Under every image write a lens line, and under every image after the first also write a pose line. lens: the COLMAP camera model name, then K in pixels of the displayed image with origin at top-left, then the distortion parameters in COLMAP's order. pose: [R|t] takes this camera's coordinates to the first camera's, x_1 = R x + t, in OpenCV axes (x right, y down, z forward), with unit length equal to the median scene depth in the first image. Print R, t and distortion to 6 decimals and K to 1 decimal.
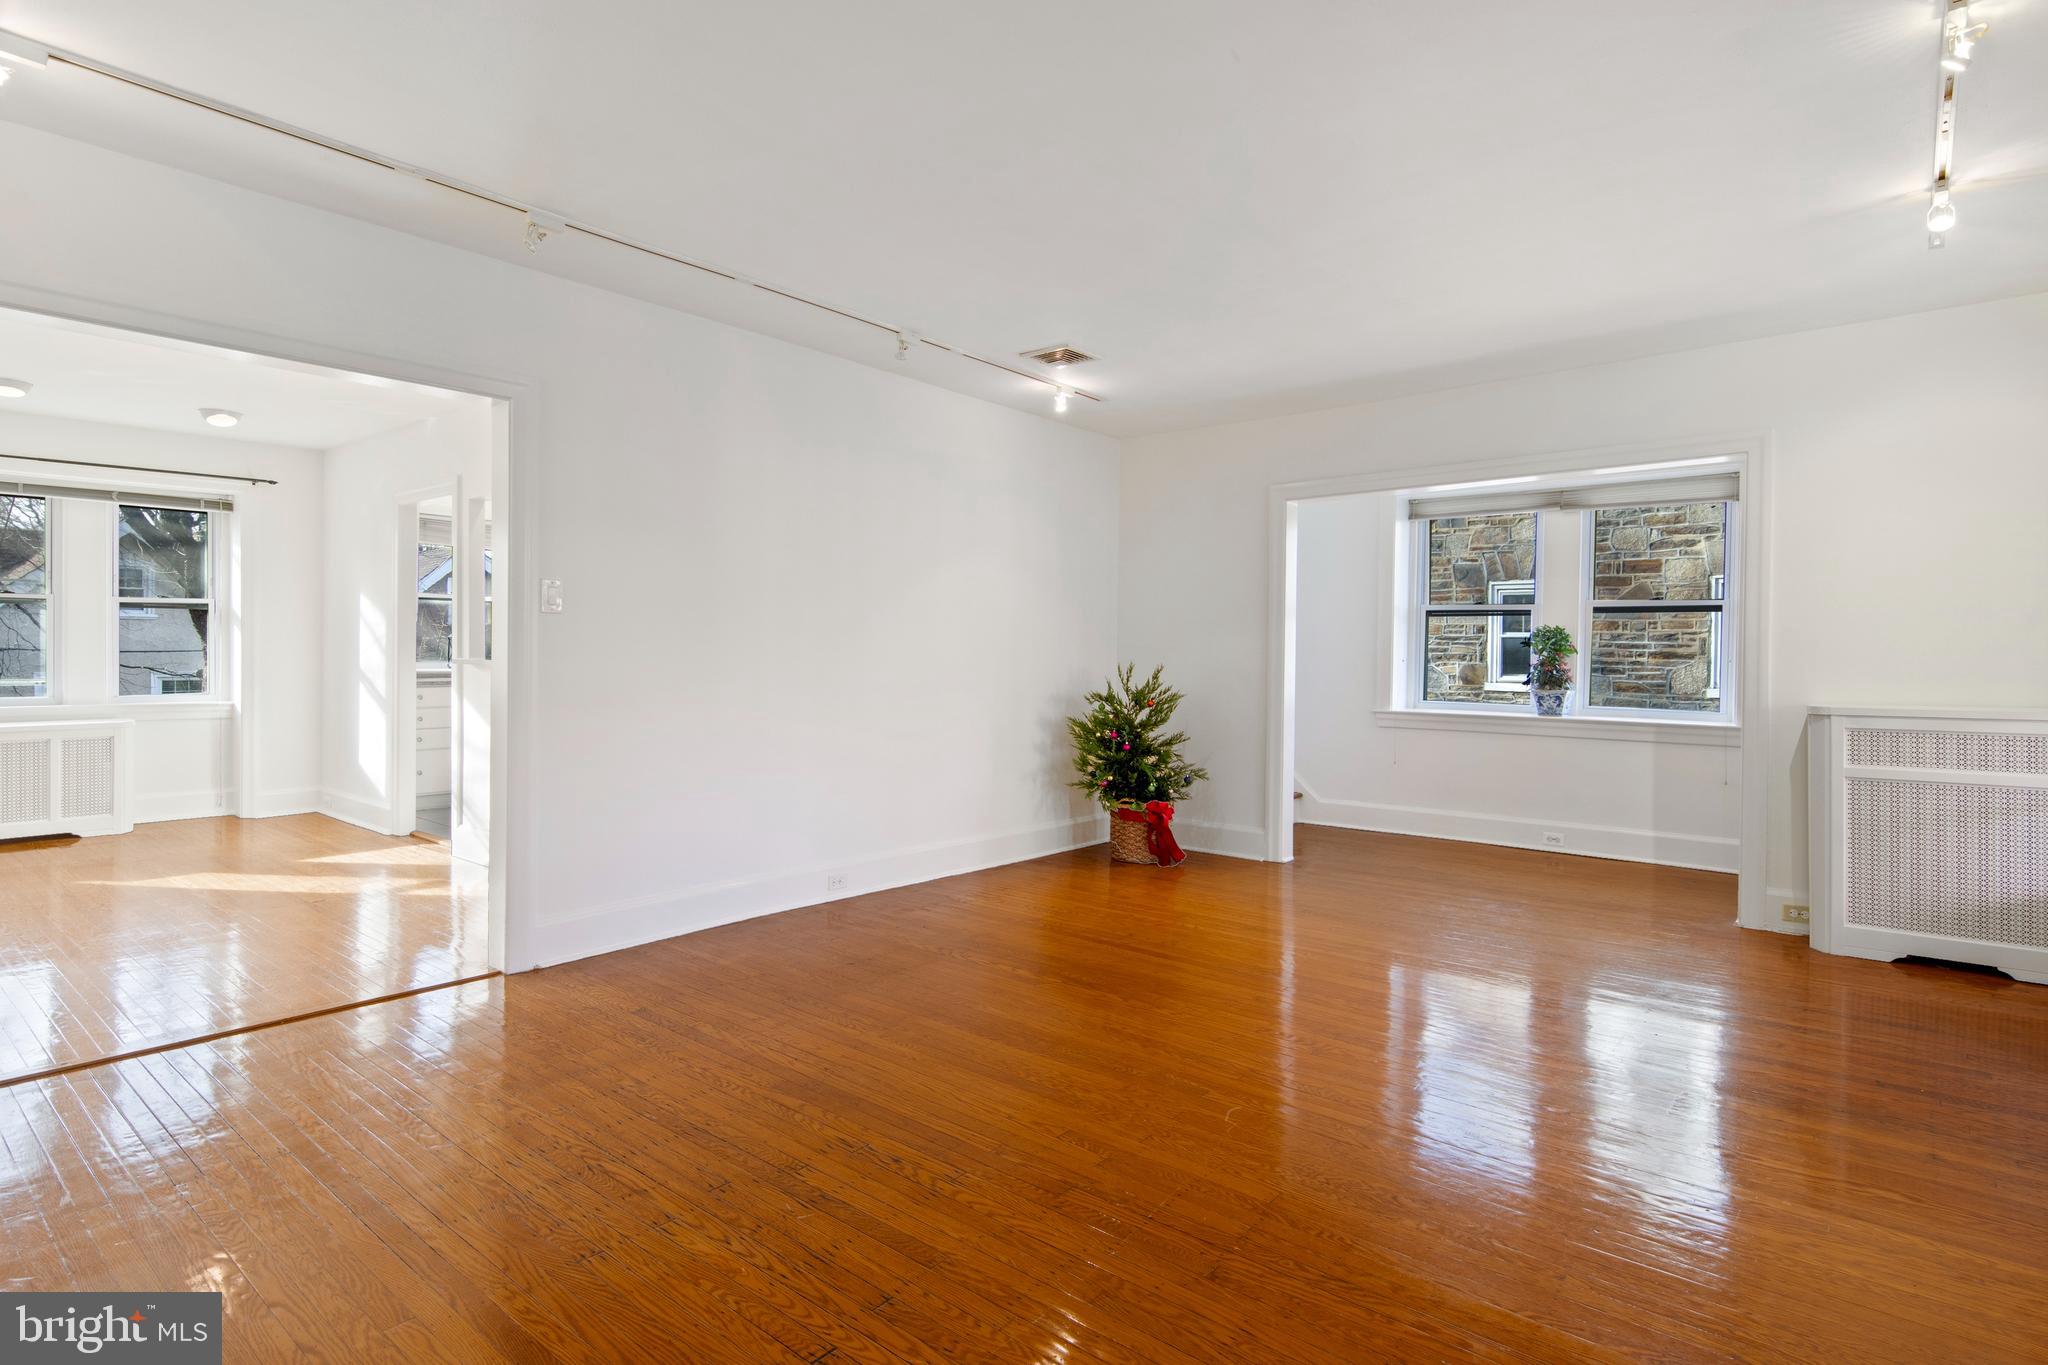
lens RADIAL K [[1056.7, 0, 1019.2], [0, 1056.7, 671.0], [0, 0, 1]] dist [0.004875, 0.000047]
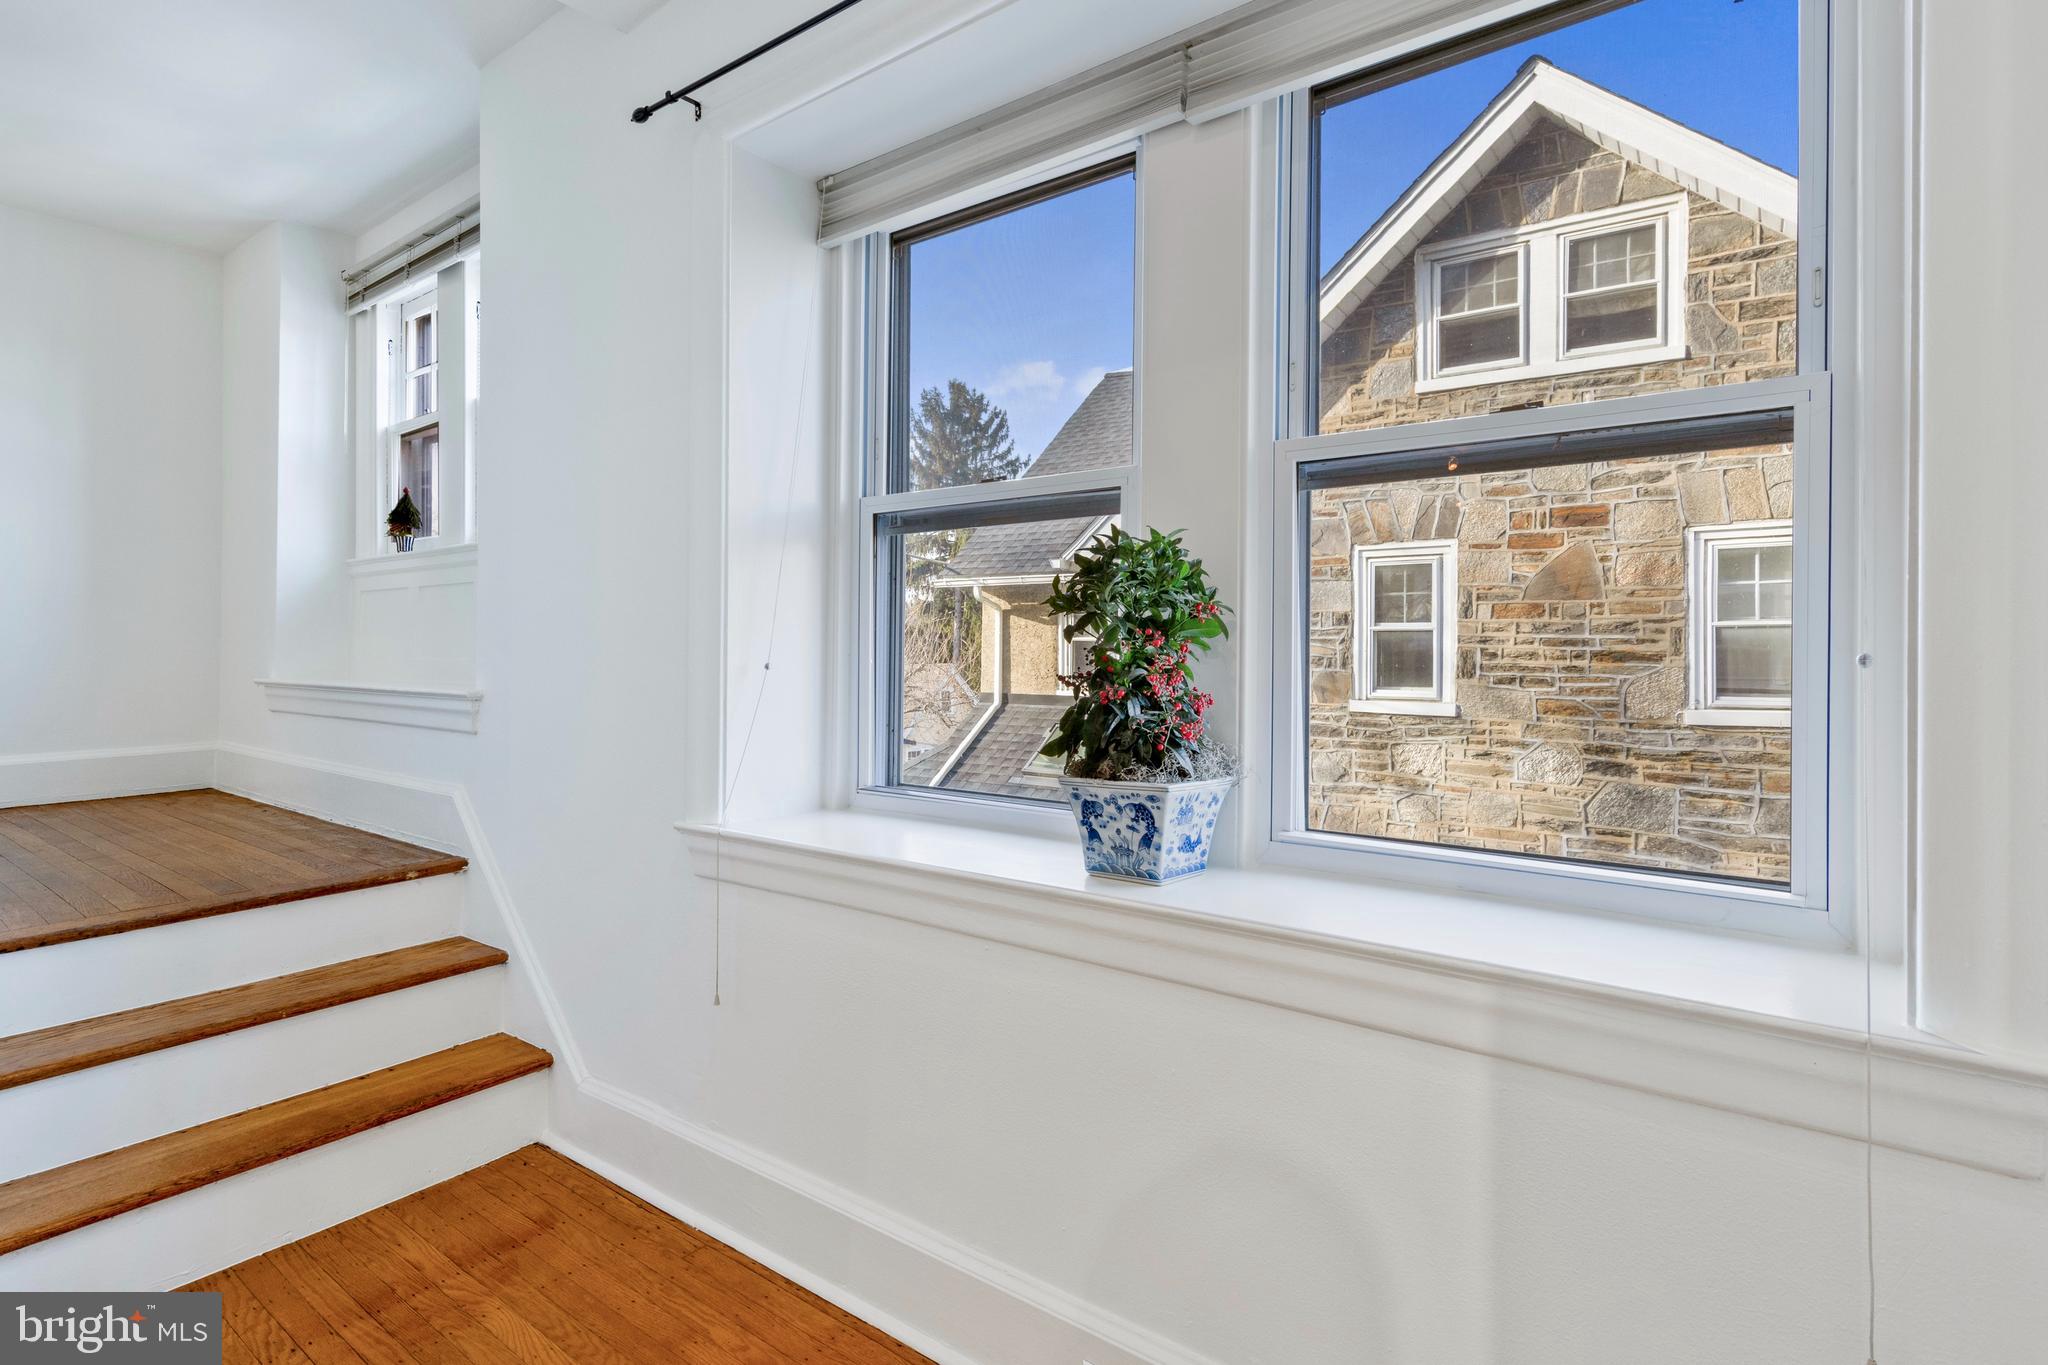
lens RADIAL K [[1057.3, 0, 1028.2], [0, 1057.3, 656.5], [0, 0, 1]] dist [0.011157, -0.000852]
pose [[0.999546, -0.003893, 0.029869, 0.242026], [0.004511, 0.999776, -0.020660, -0.003396], [-0.029782, 0.020785, 0.999340, 0.381287]]
